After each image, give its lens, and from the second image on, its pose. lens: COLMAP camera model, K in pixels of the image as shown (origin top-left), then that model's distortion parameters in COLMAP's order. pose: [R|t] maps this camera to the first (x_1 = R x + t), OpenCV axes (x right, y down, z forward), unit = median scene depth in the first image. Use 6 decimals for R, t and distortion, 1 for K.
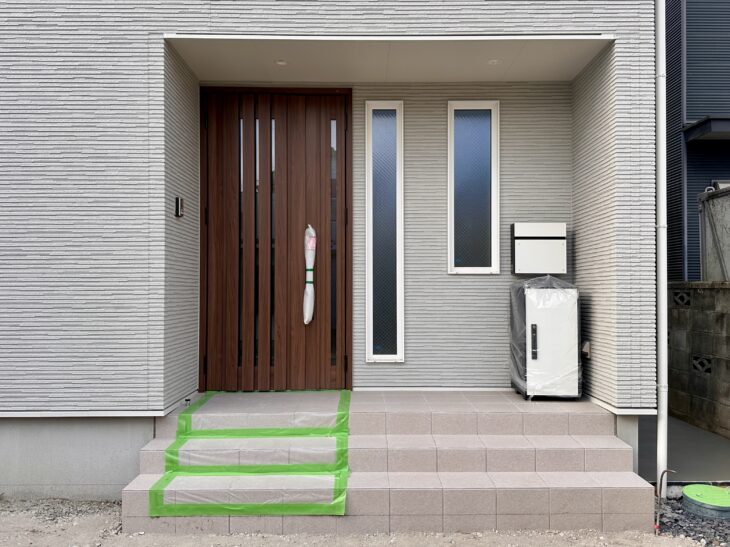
lens RADIAL K [[553.2, 0, 362.6], [0, 553.2, 295.8], [0, 0, 1]] dist [0.008520, 0.001006]
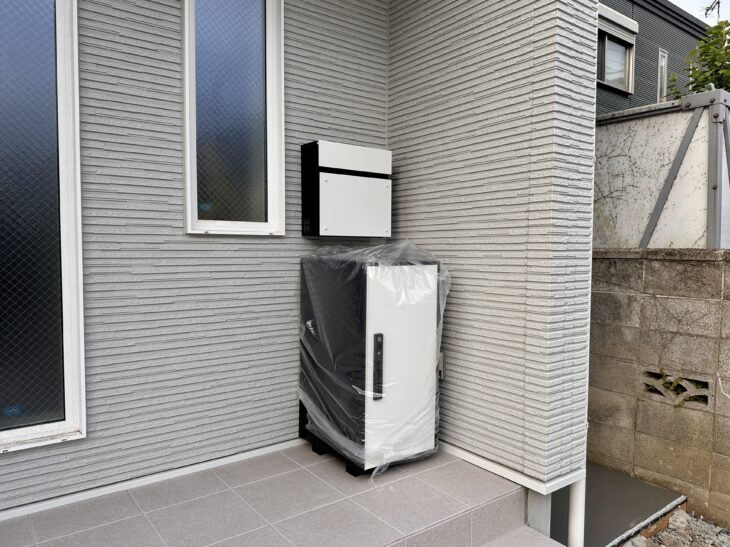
lens RADIAL K [[537.3, 0, 365.0], [0, 537.3, 273.5], [0, 0, 1]] dist [0.051187, -0.001919]
pose [[0.799152, -0.024849, 0.600615, -0.004107], [0.005709, 0.999414, 0.033753, -0.021787], [-0.601101, -0.023545, 0.798826, 0.579863]]
